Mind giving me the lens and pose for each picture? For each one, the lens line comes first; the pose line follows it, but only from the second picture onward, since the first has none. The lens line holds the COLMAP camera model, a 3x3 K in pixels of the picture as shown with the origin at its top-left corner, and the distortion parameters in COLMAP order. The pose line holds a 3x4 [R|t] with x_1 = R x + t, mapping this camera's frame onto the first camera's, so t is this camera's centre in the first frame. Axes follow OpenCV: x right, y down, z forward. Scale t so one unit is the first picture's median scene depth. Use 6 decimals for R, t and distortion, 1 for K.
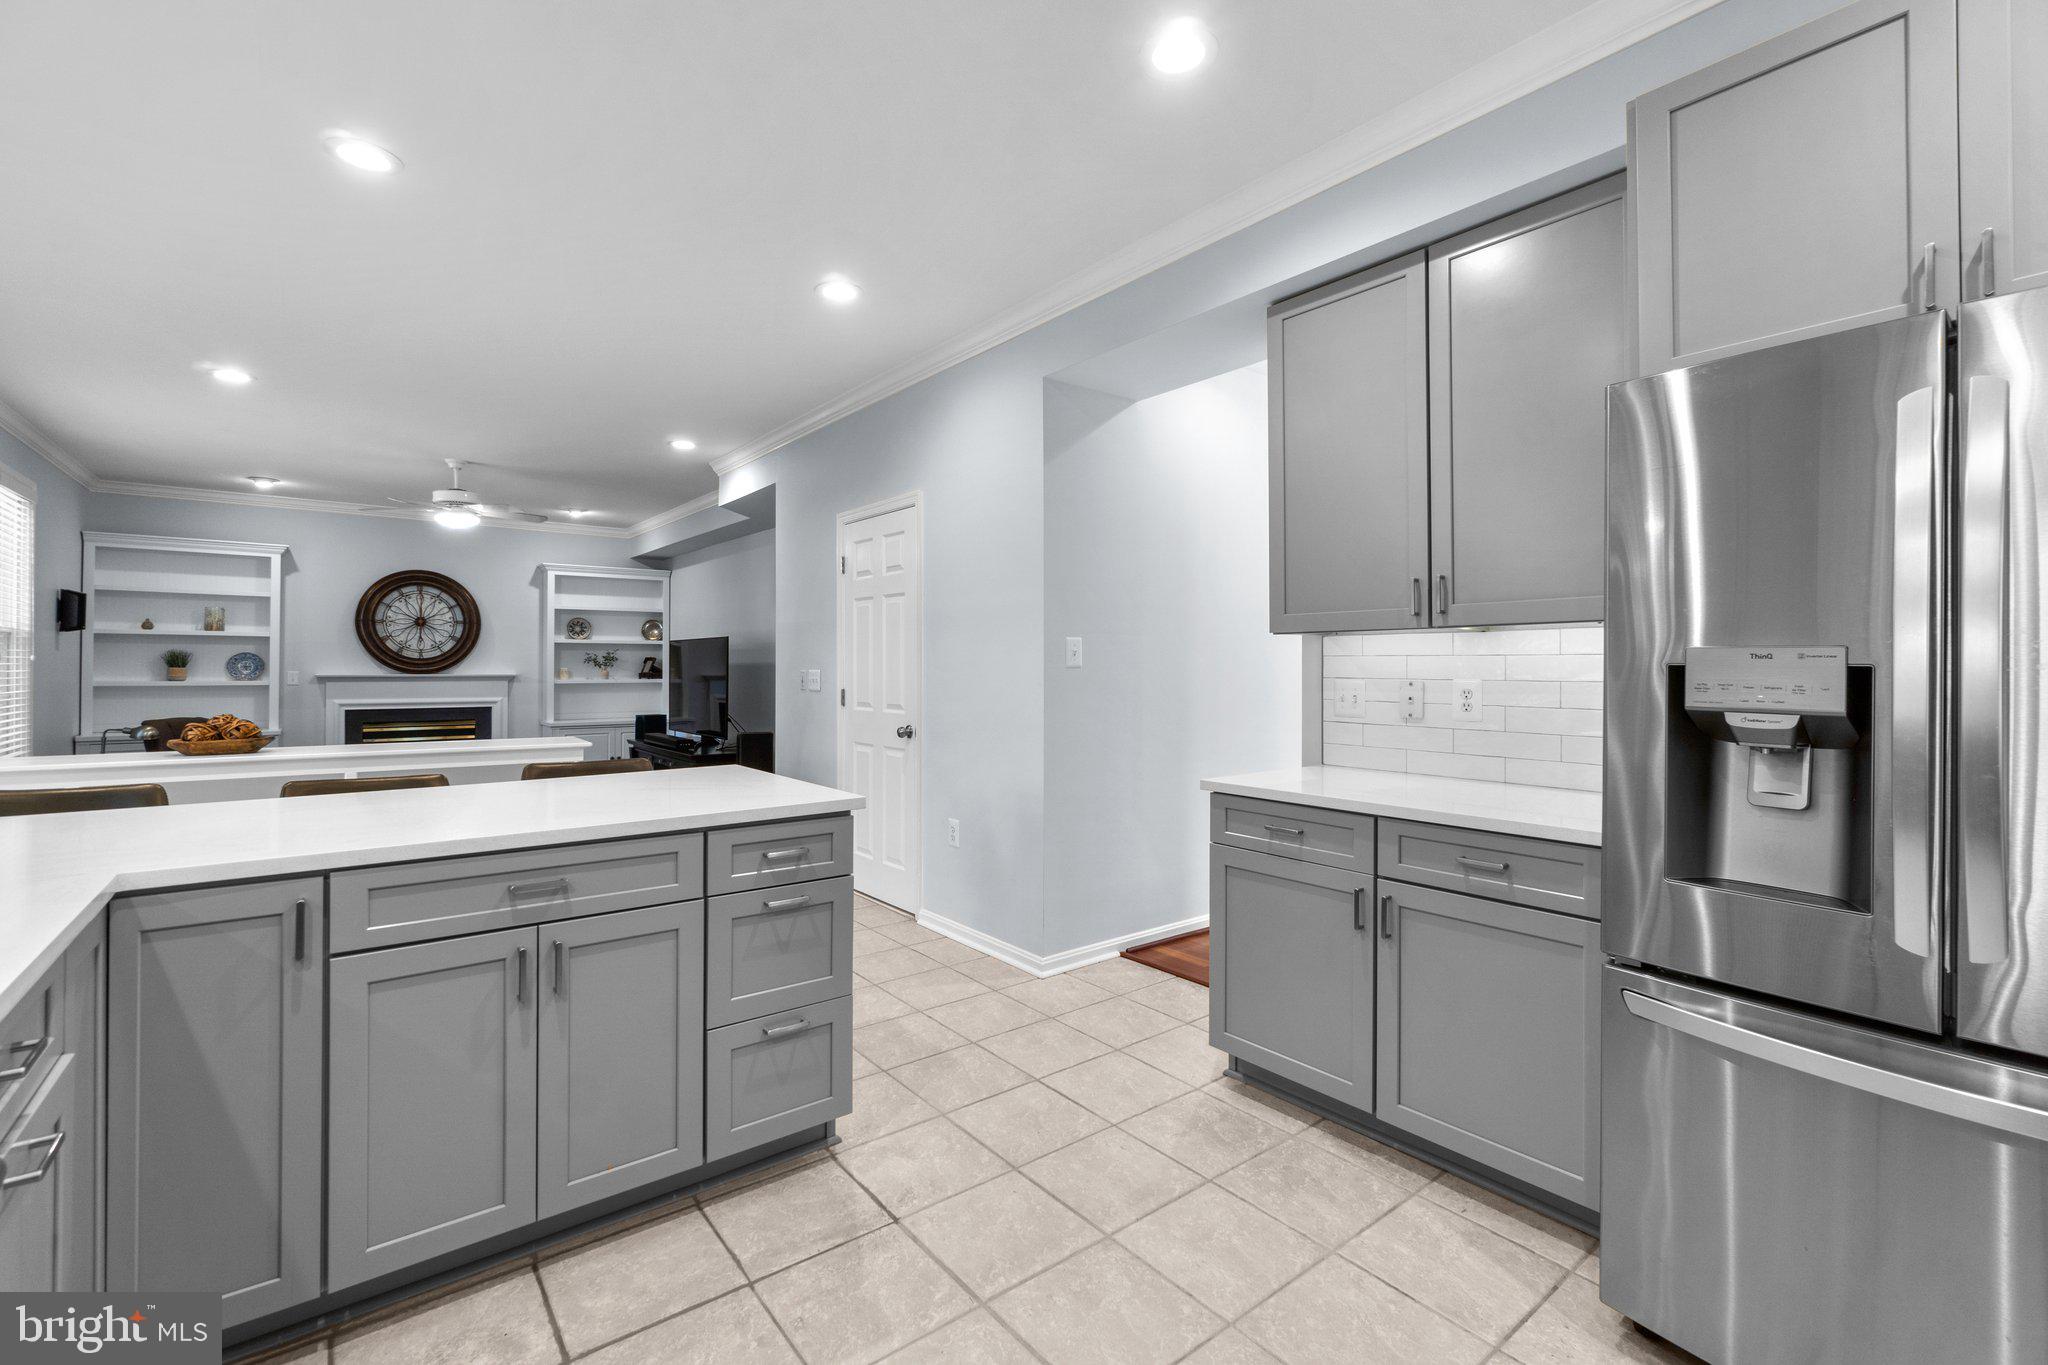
lens RADIAL K [[886.1, 0, 1029.4], [0, 886.1, 663.8], [0, 0, 1]] dist [-0.003442, 0.001393]
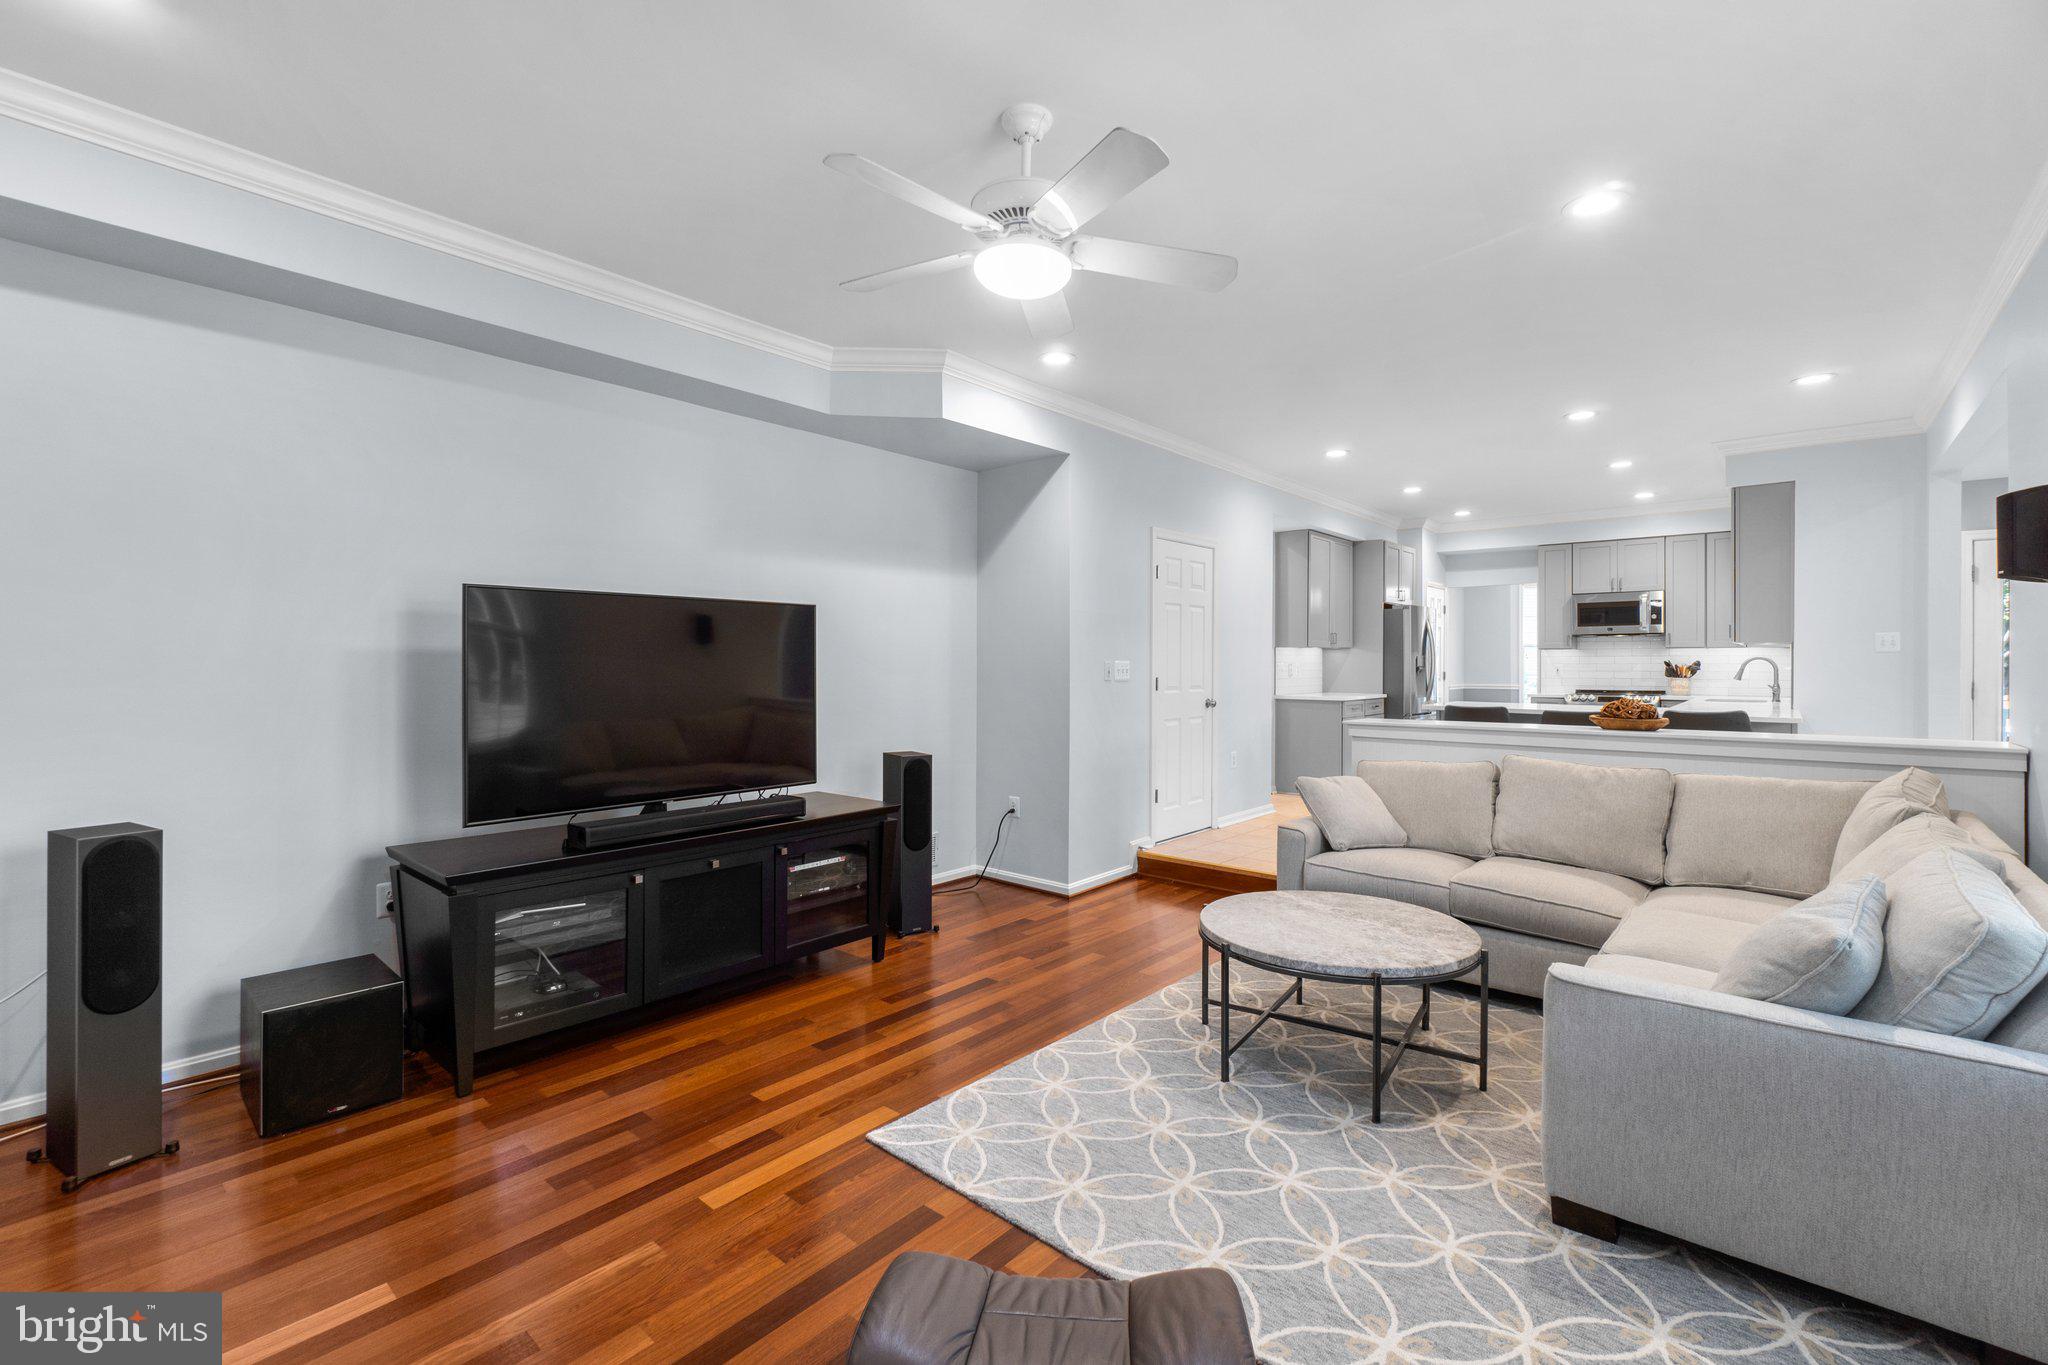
lens RADIAL K [[886.1, 0, 1021.2], [0, 886.1, 663.4], [0, 0, 1]] dist [-0.003442, 0.001393]
pose [[-0.185755, -0.004520, 0.982586, -0.955456], [-0.004851, 0.999981, 0.003683, 0.004884], [-0.982584, -0.004083, -0.185774, 0.998125]]
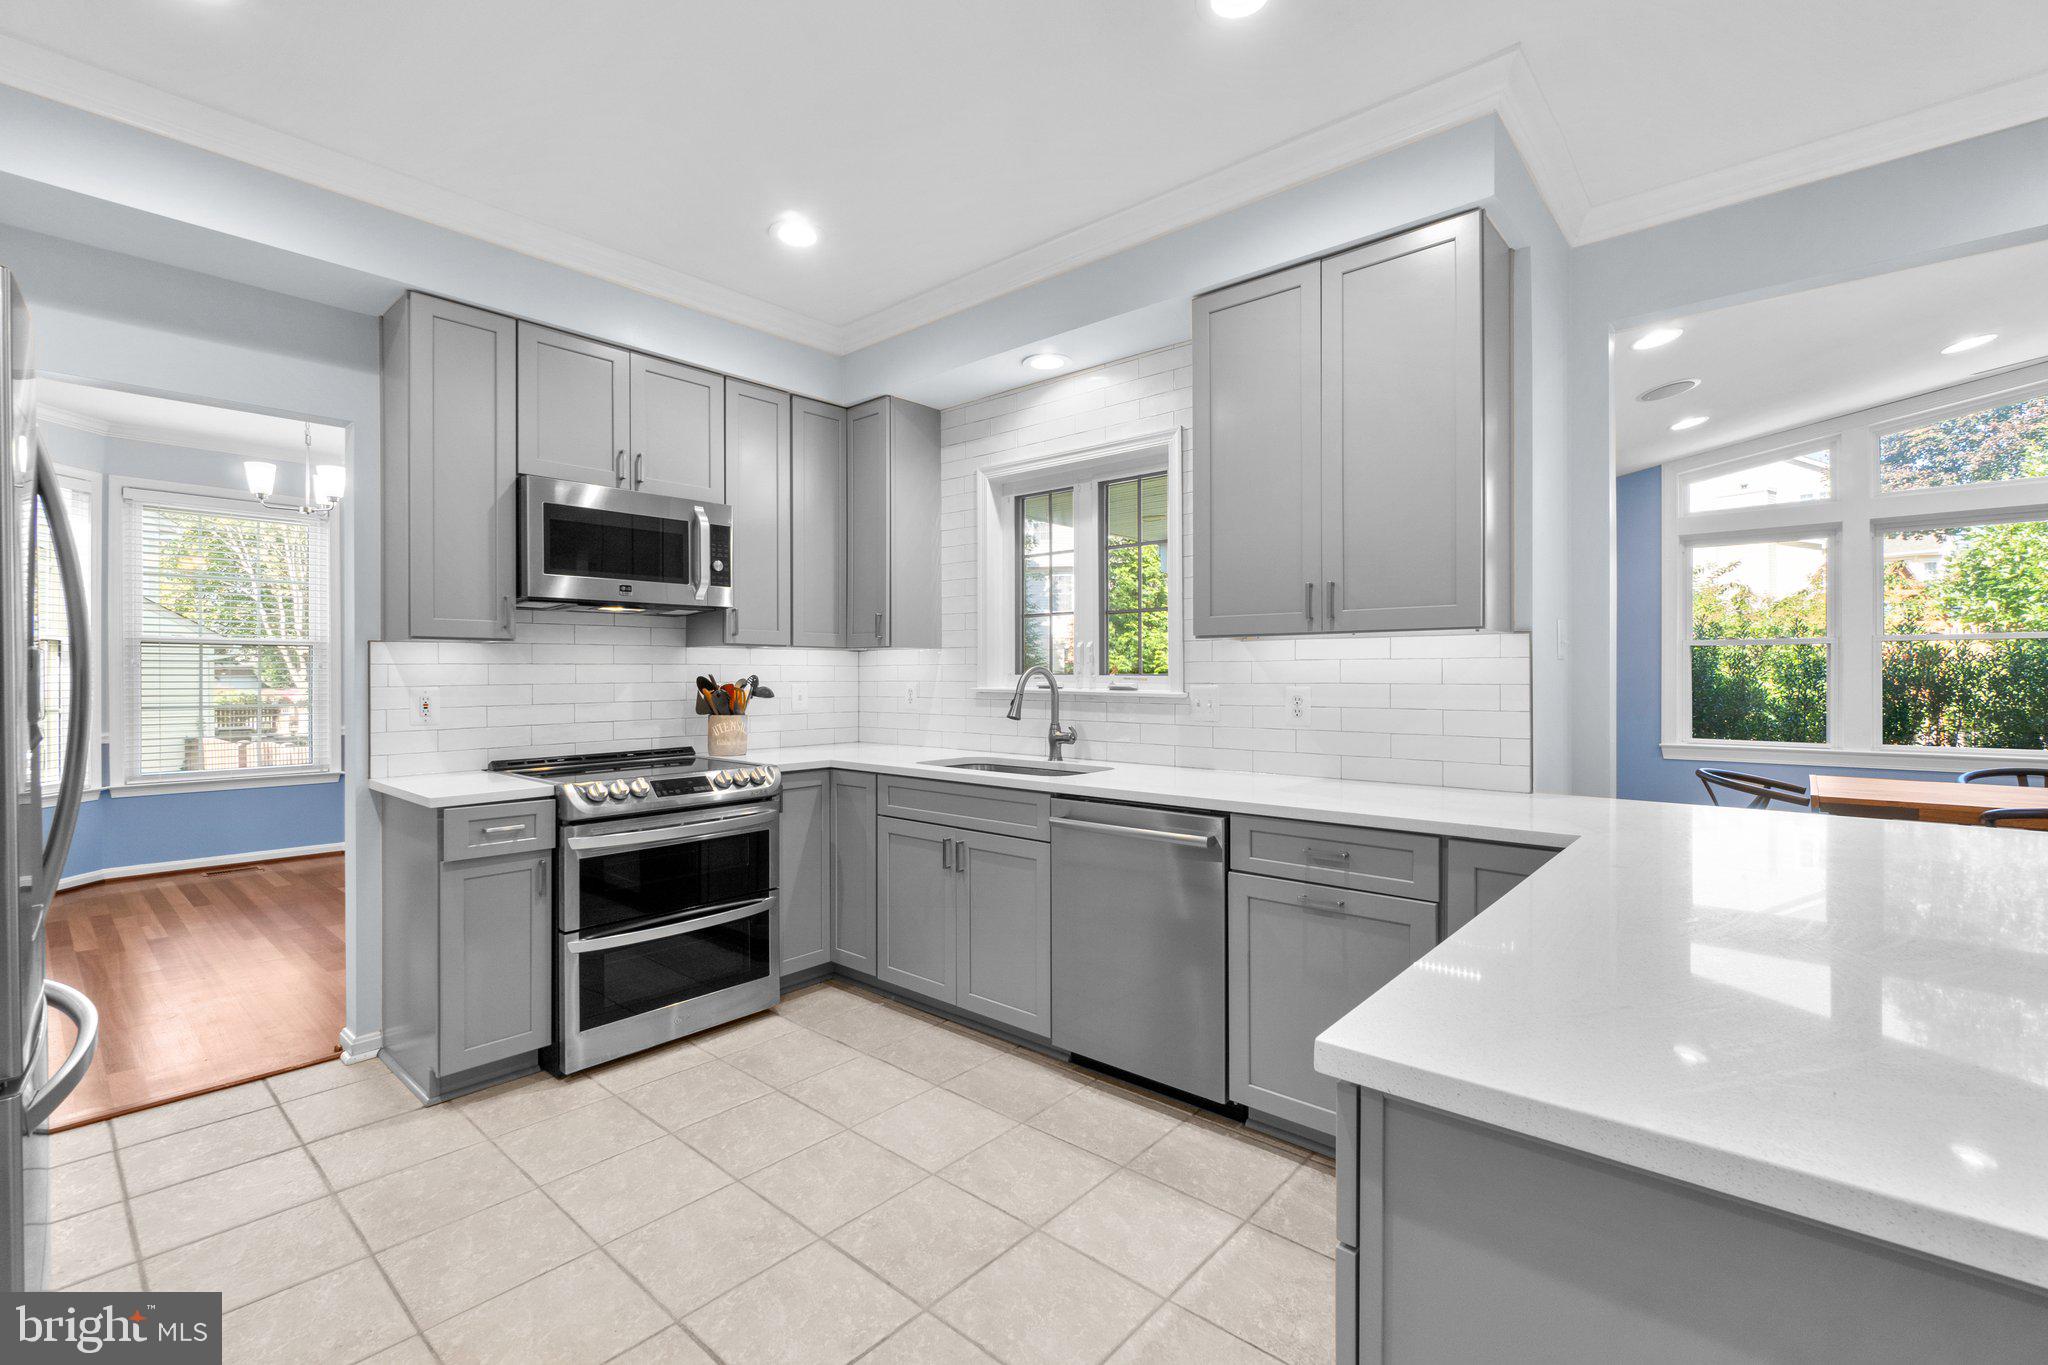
lens RADIAL K [[886.1, 0, 1013.6], [0, 886.1, 674.2], [0, 0, 1]] dist [-0.003442, 0.001393]
pose [[-0.984708, -0.000961, -0.174210, -0.001757], [-0.000324, 0.999993, -0.003685, 0.002505], [0.174212, -0.003572, -0.984702, 0.431519]]
